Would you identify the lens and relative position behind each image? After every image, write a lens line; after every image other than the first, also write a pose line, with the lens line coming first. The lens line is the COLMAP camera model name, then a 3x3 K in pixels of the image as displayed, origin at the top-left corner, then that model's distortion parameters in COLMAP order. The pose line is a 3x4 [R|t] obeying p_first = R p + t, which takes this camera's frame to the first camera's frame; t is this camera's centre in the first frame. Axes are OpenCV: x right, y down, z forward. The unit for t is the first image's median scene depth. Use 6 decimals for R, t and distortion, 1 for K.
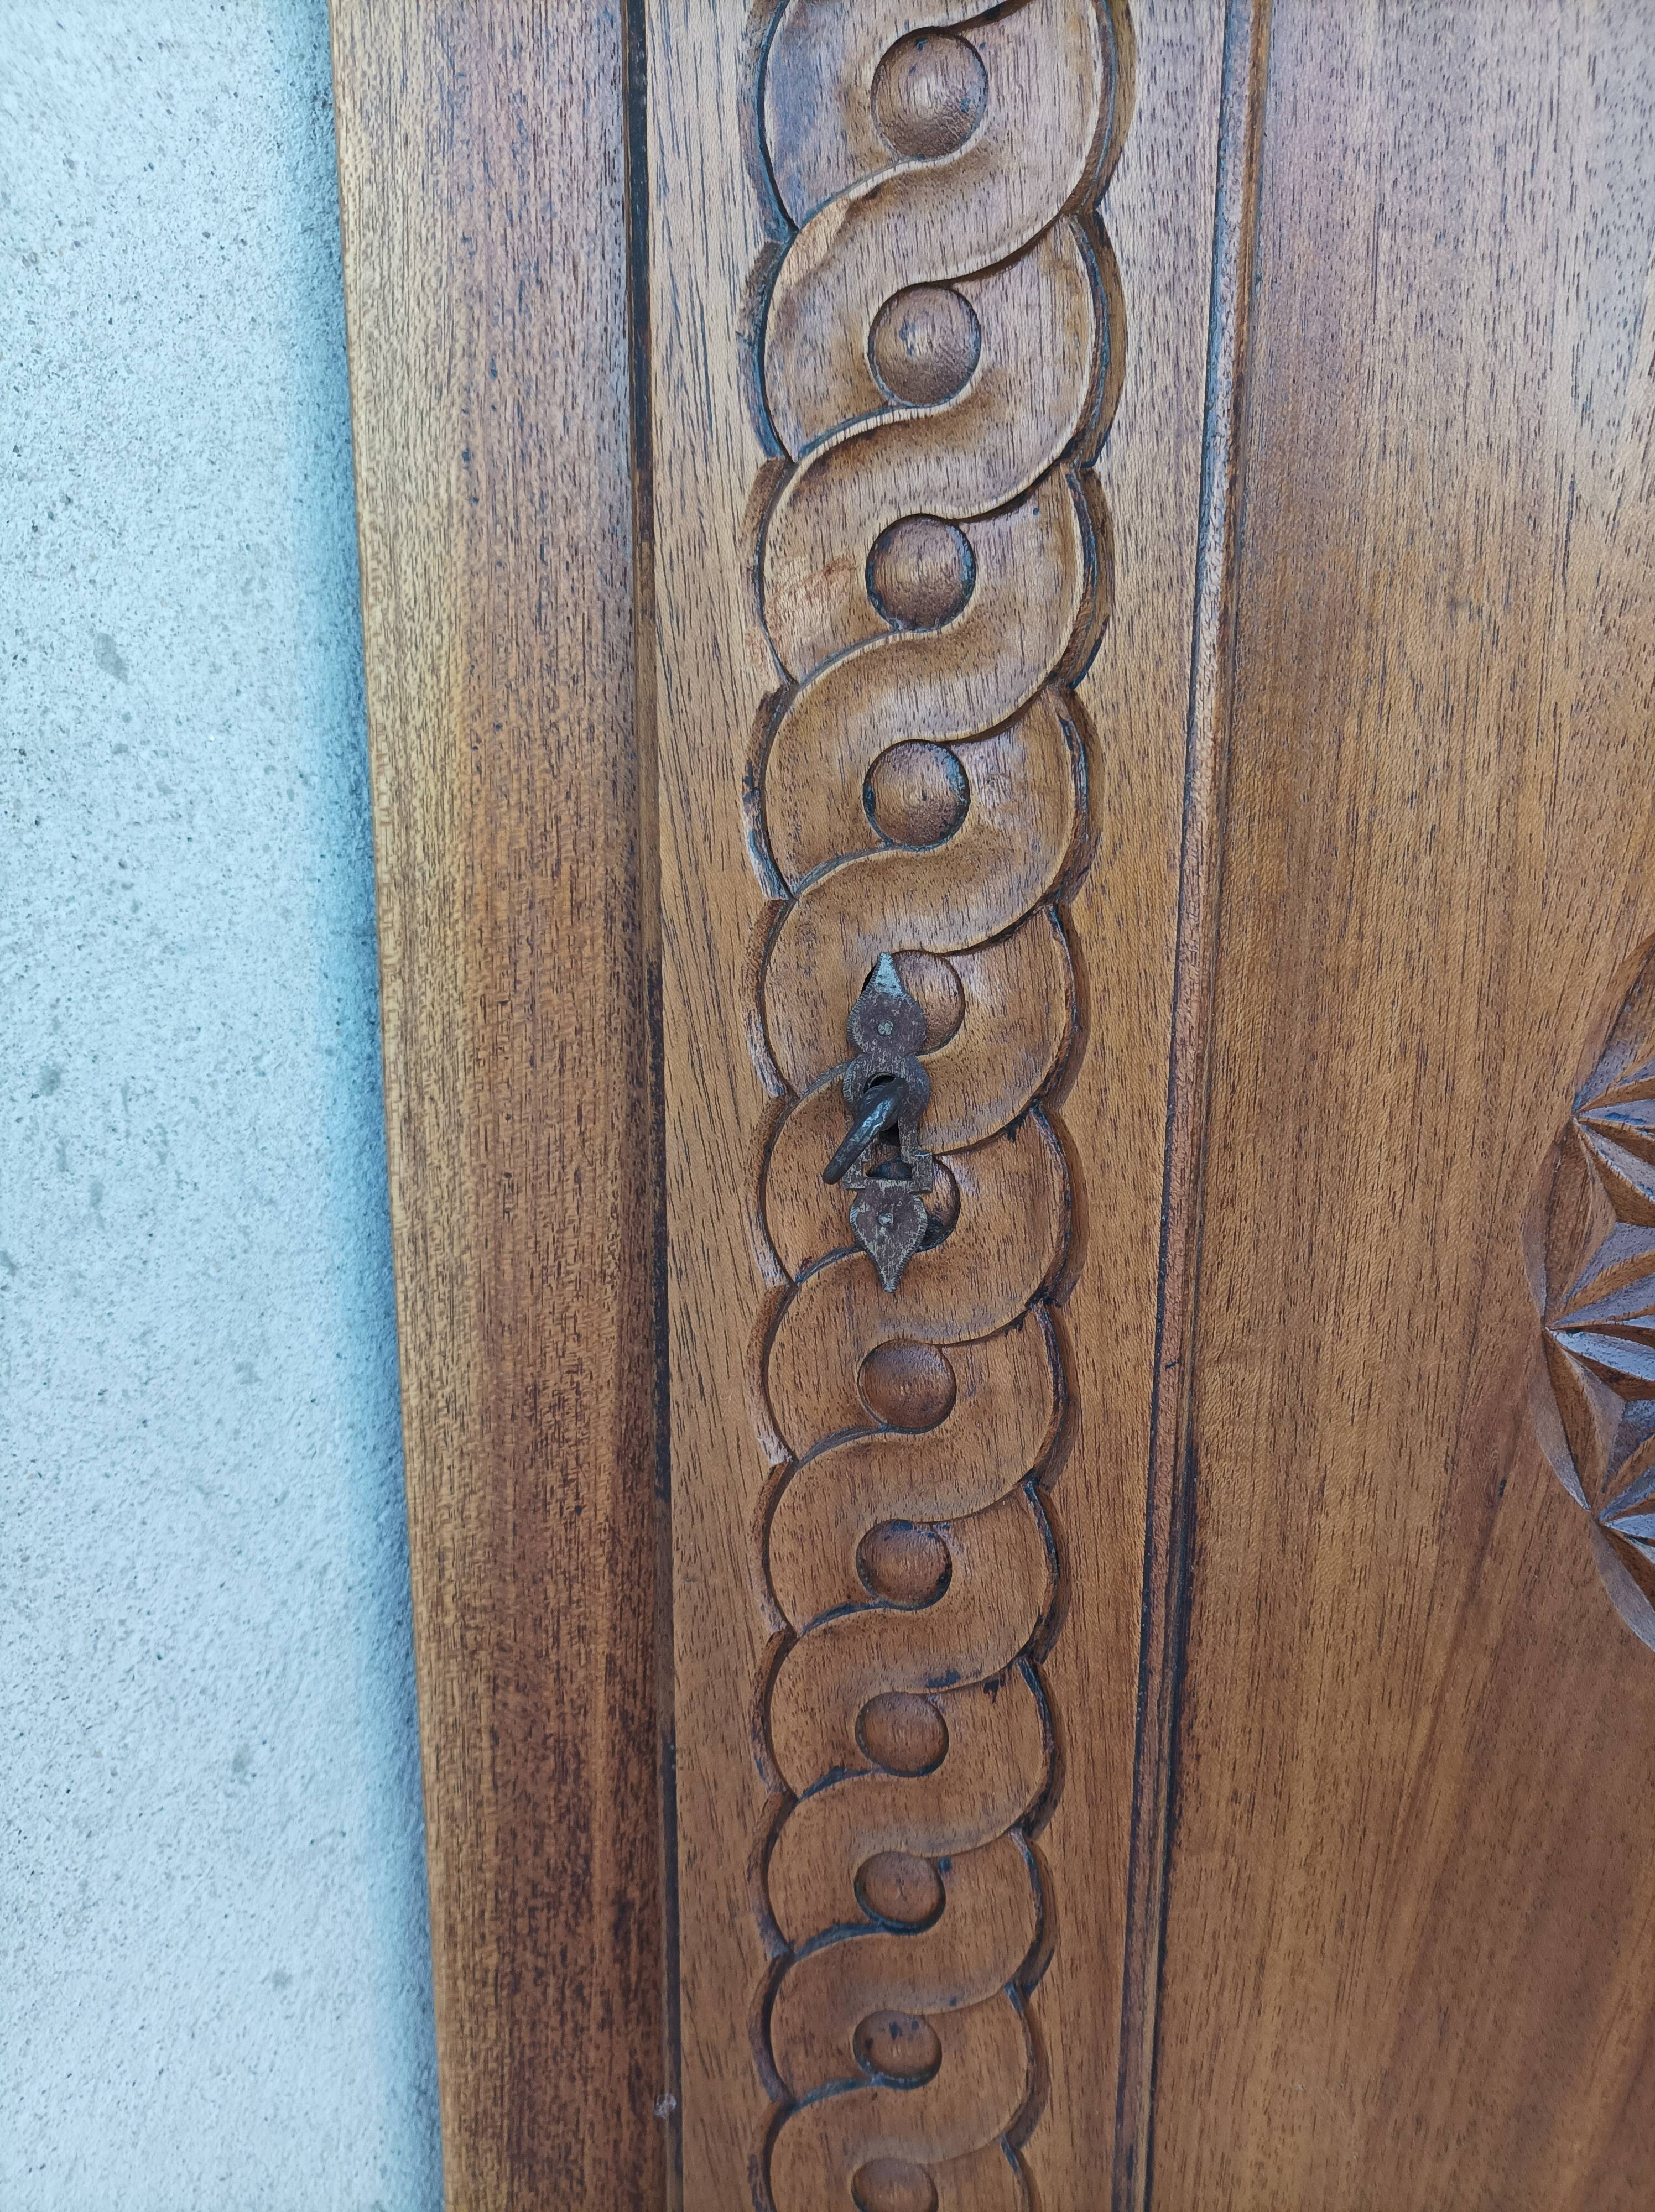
lens RADIAL K [[1642.3, 0, 853.6], [0, 1642.3, 1087.8], [0, 0, 1]] dist [0.019235, -0.011461]
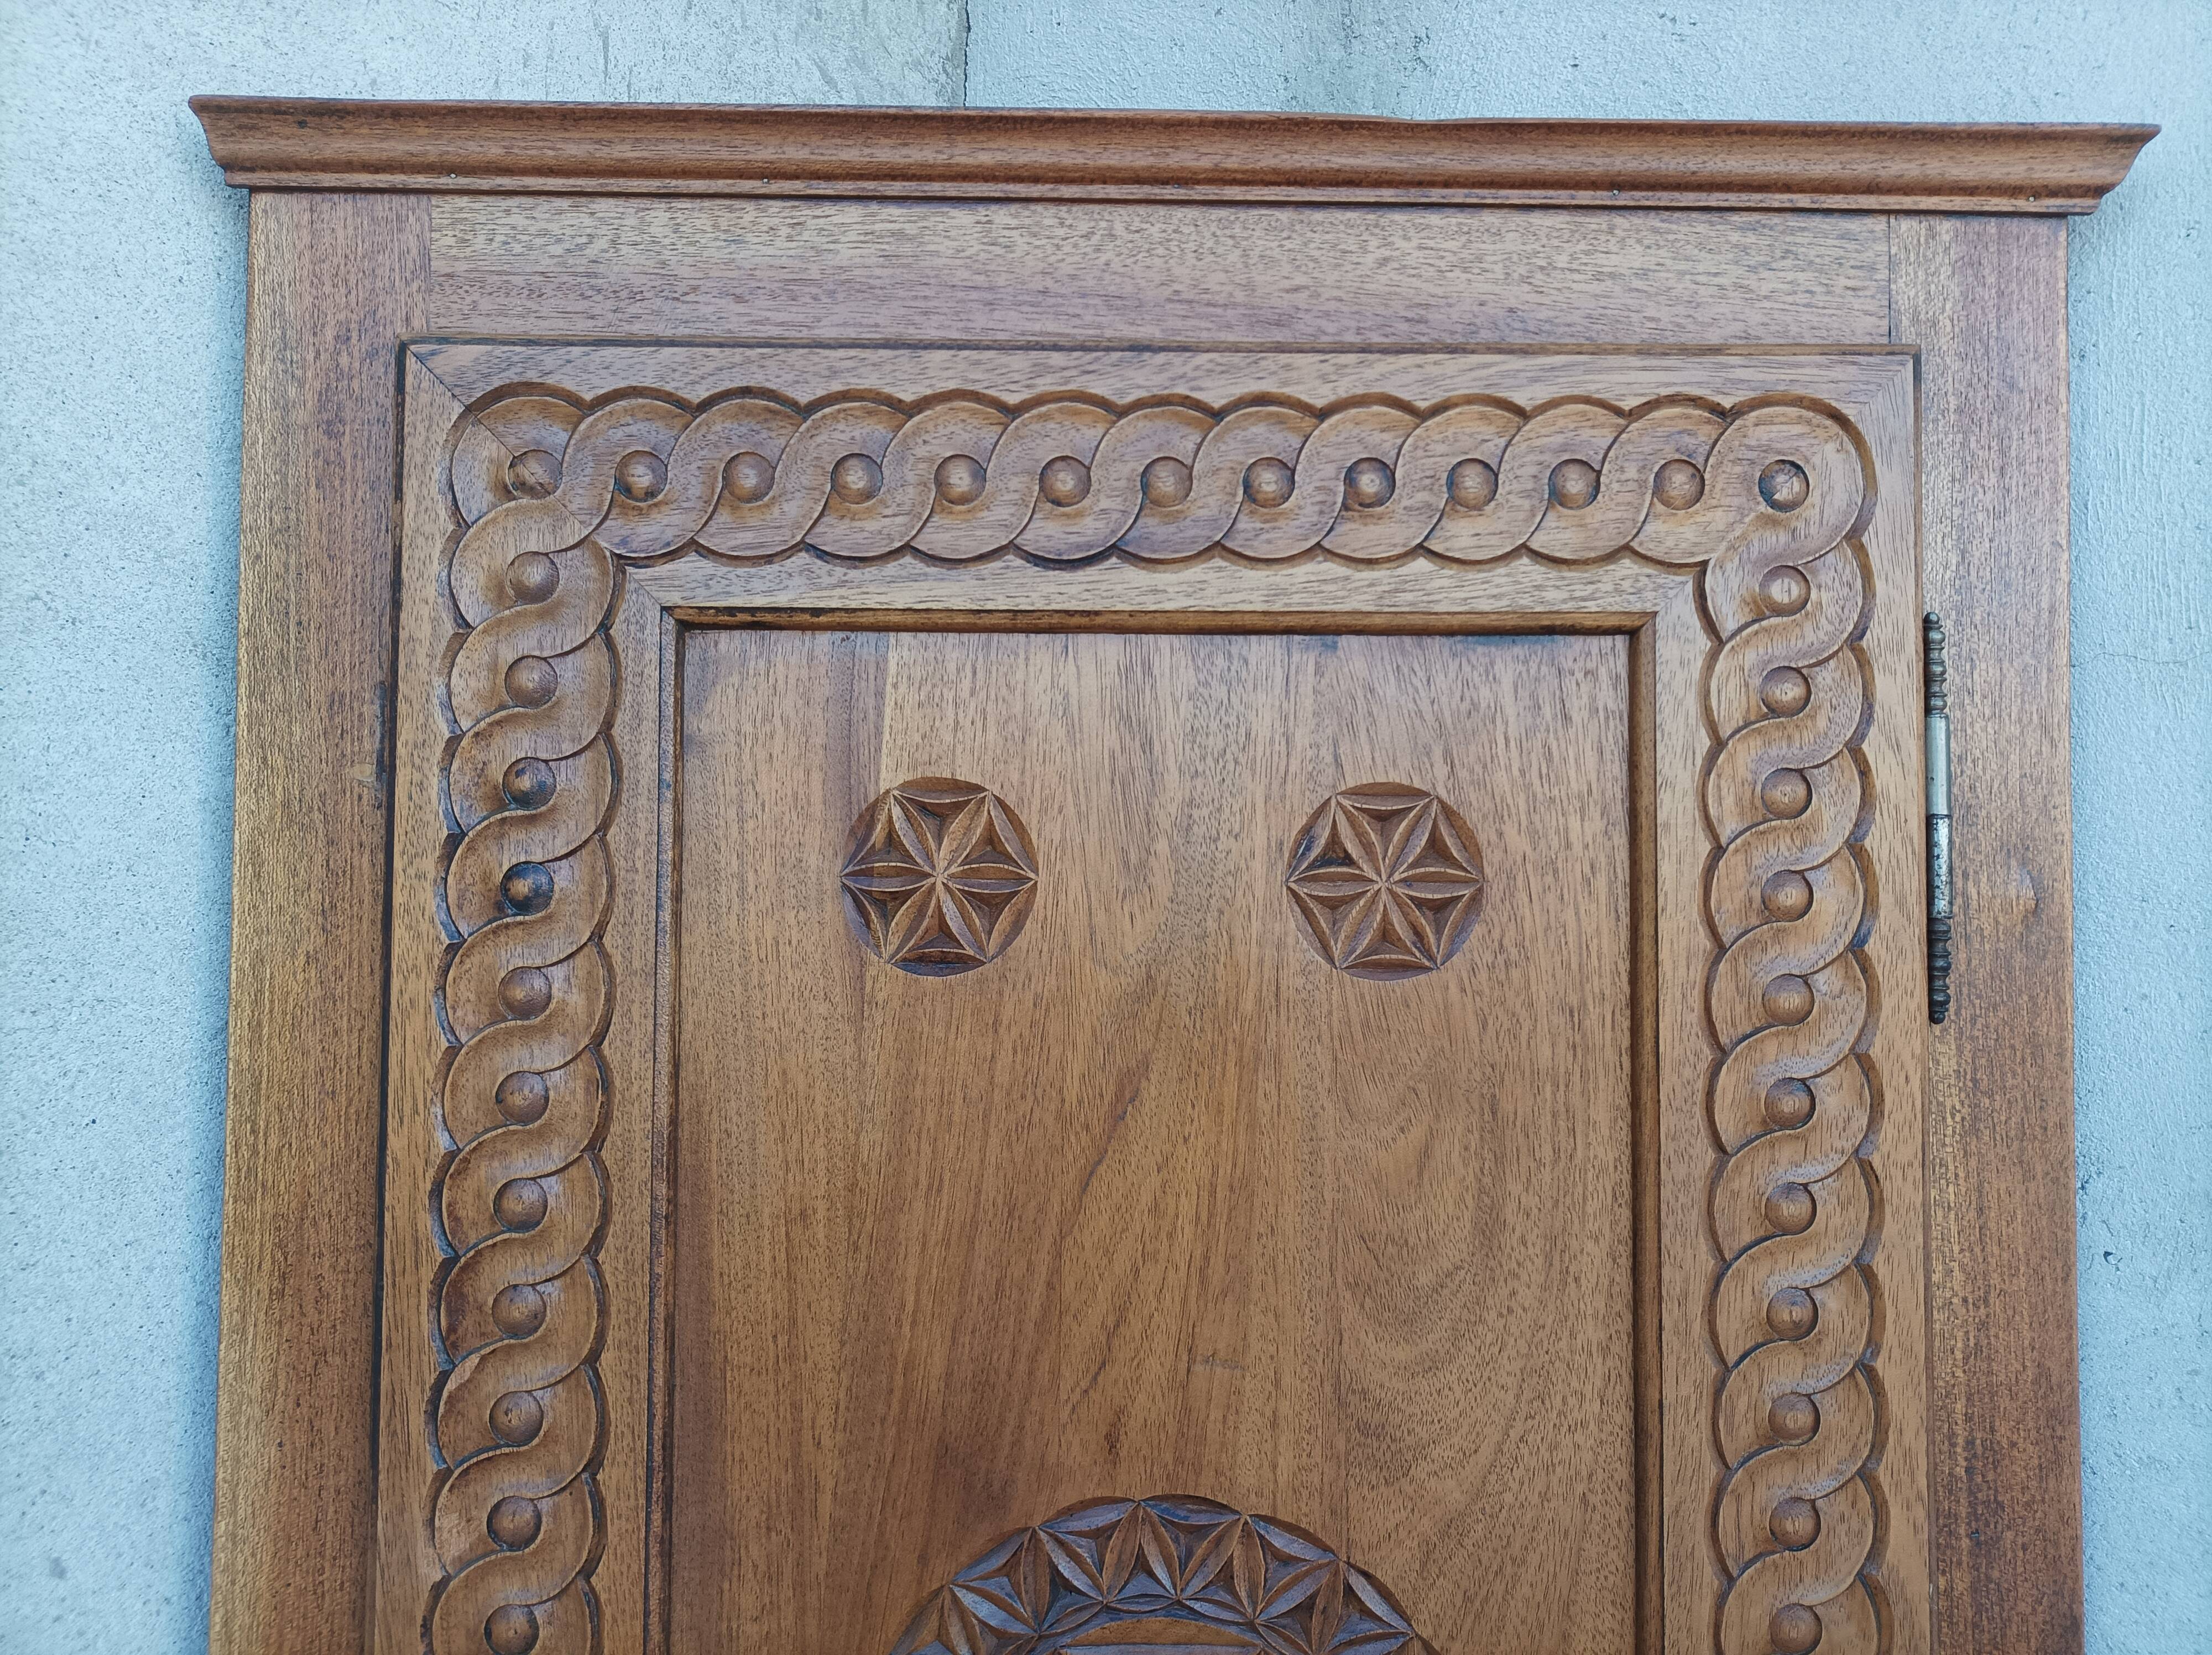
lens RADIAL K [[1642.3, 0, 1071.0], [0, 1642.3, 848.4], [0, 0, 1]] dist [0.019235, -0.011461]
pose [[0.973554, 0.008590, 0.228296, 0.215694], [0.052512, 0.964123, -0.260211, -0.494464], [-0.222341, 0.265317, 0.938174, -1.179812]]
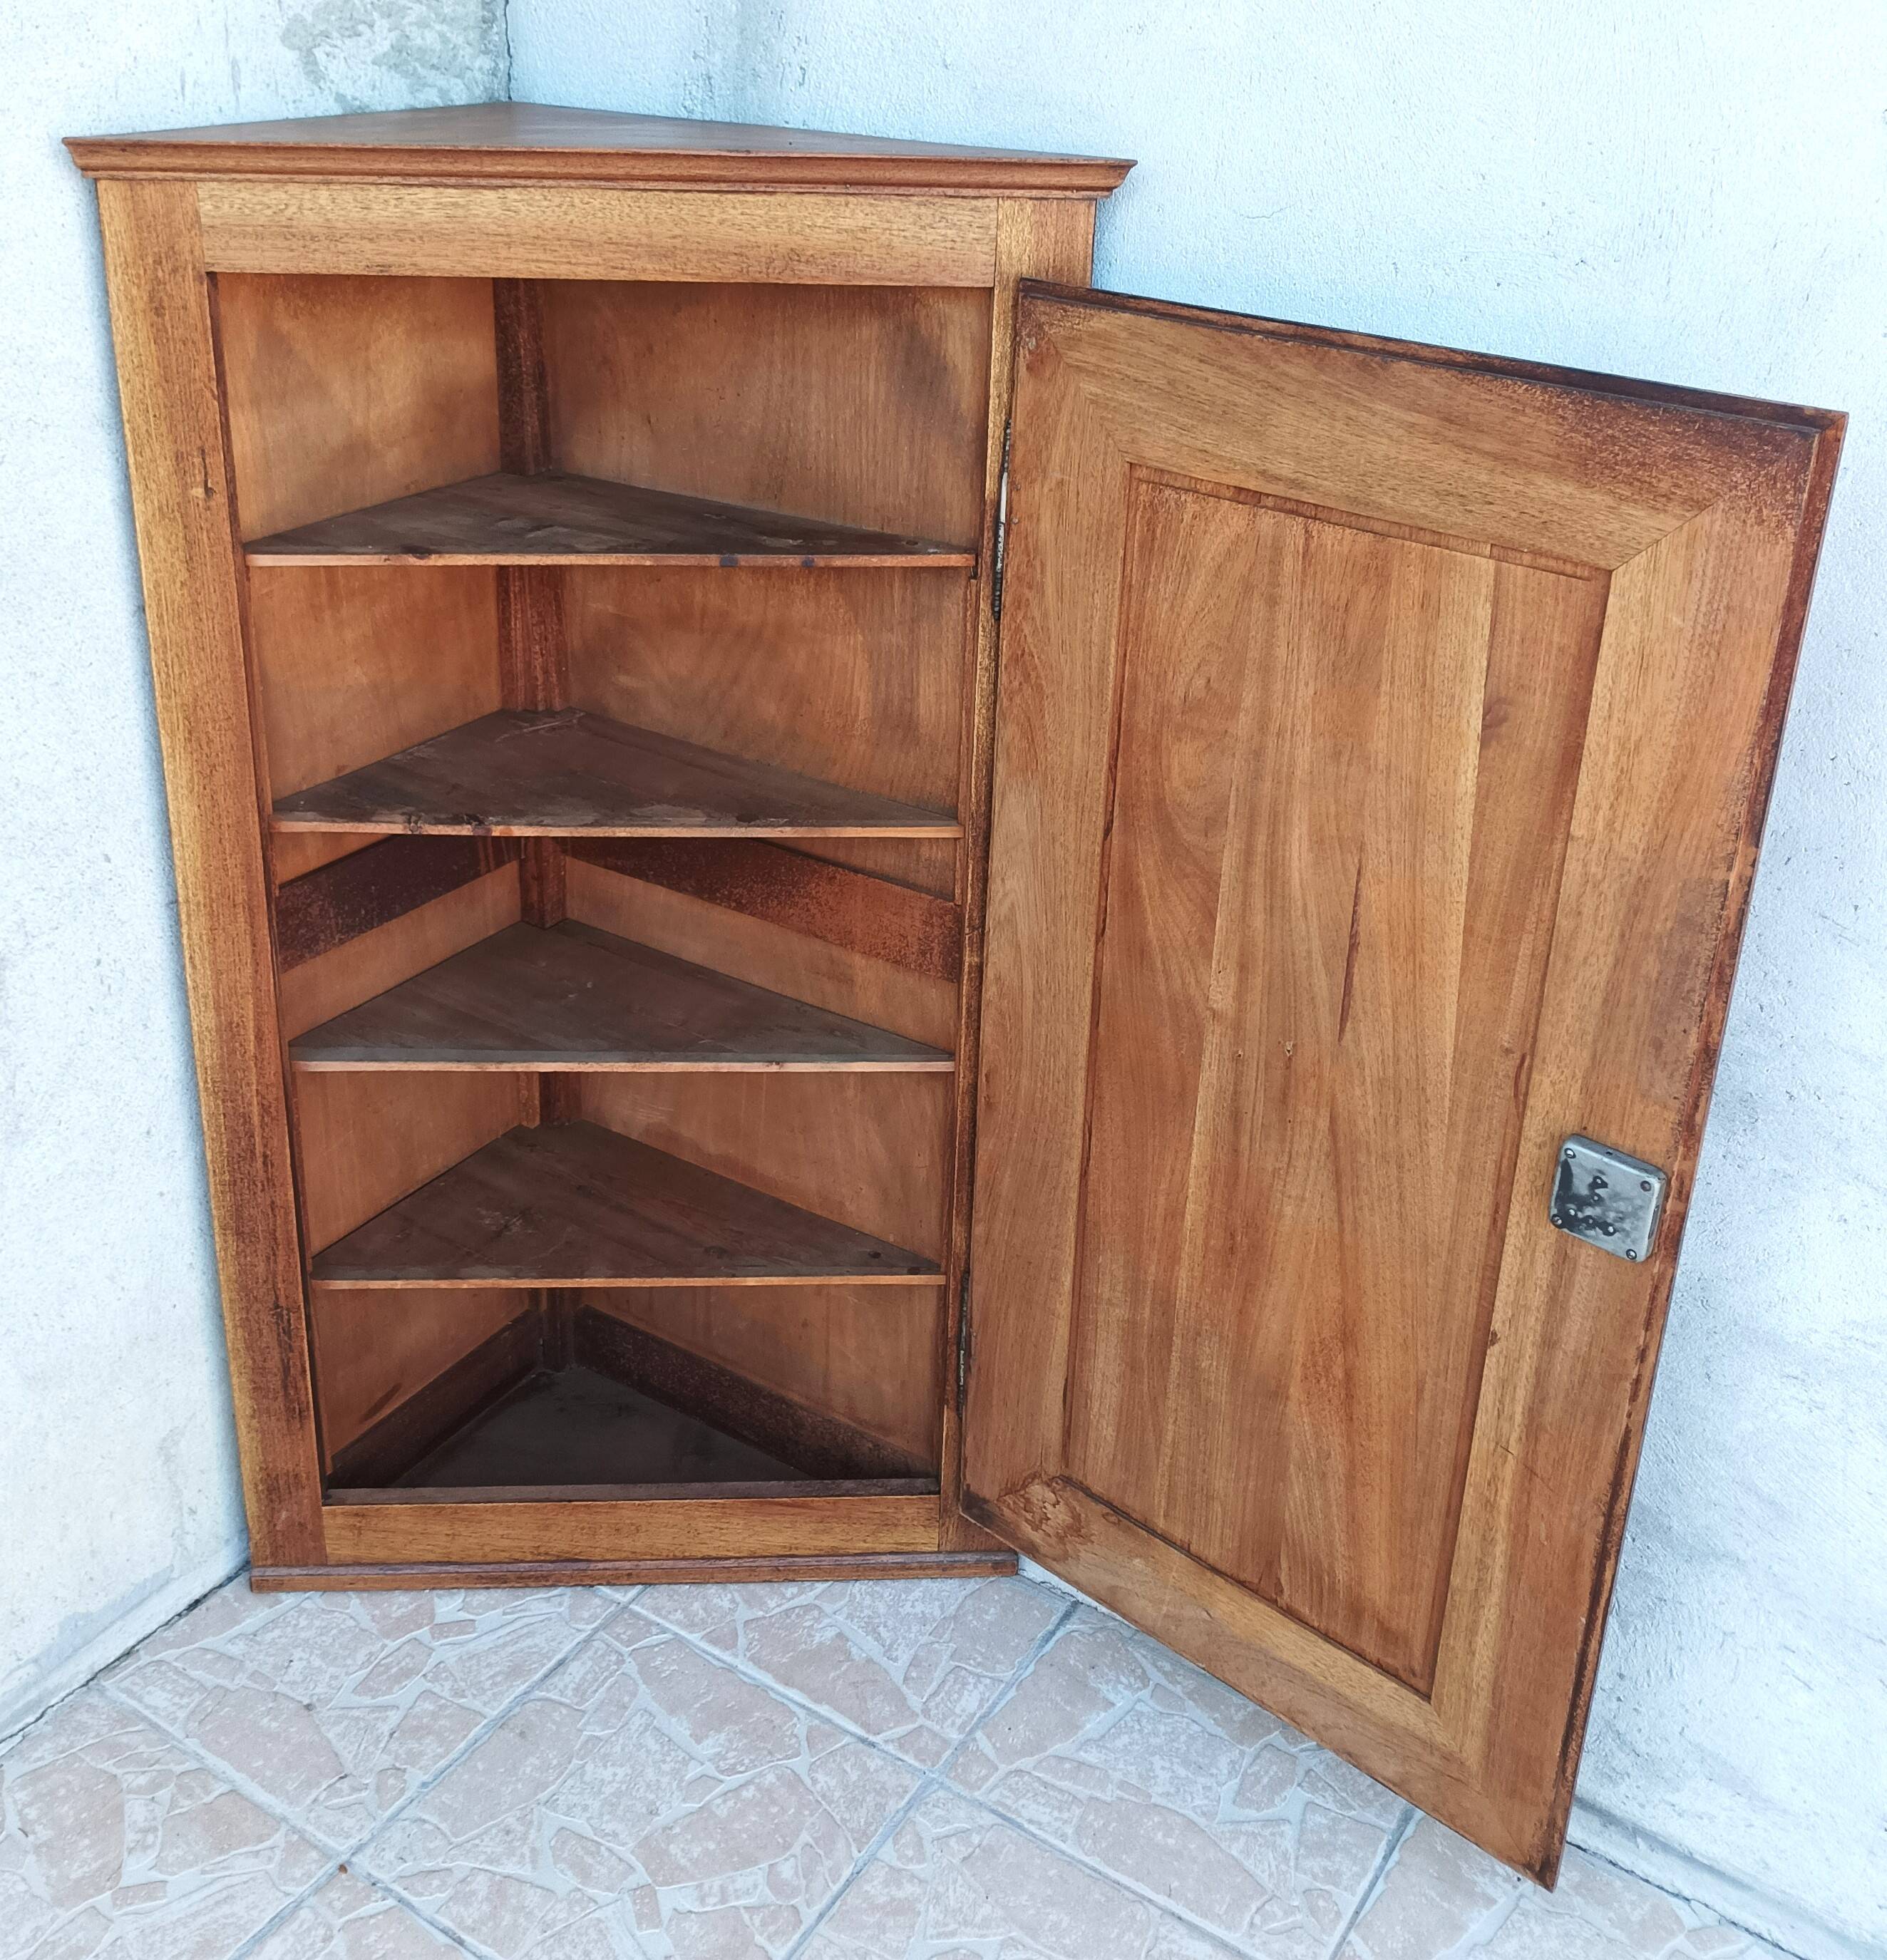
lens RADIAL K [[2113.6, 0, 865.3], [0, 2113.6, 811.4], [0, 0, 1]] dist [0.018636, 0.000000]
pose [[0.968378, -0.083804, 0.234993, 0.126067], [0.043350, 0.984089, 0.172309, -1.173831], [-0.245694, -0.156673, 0.956602, -4.317705]]
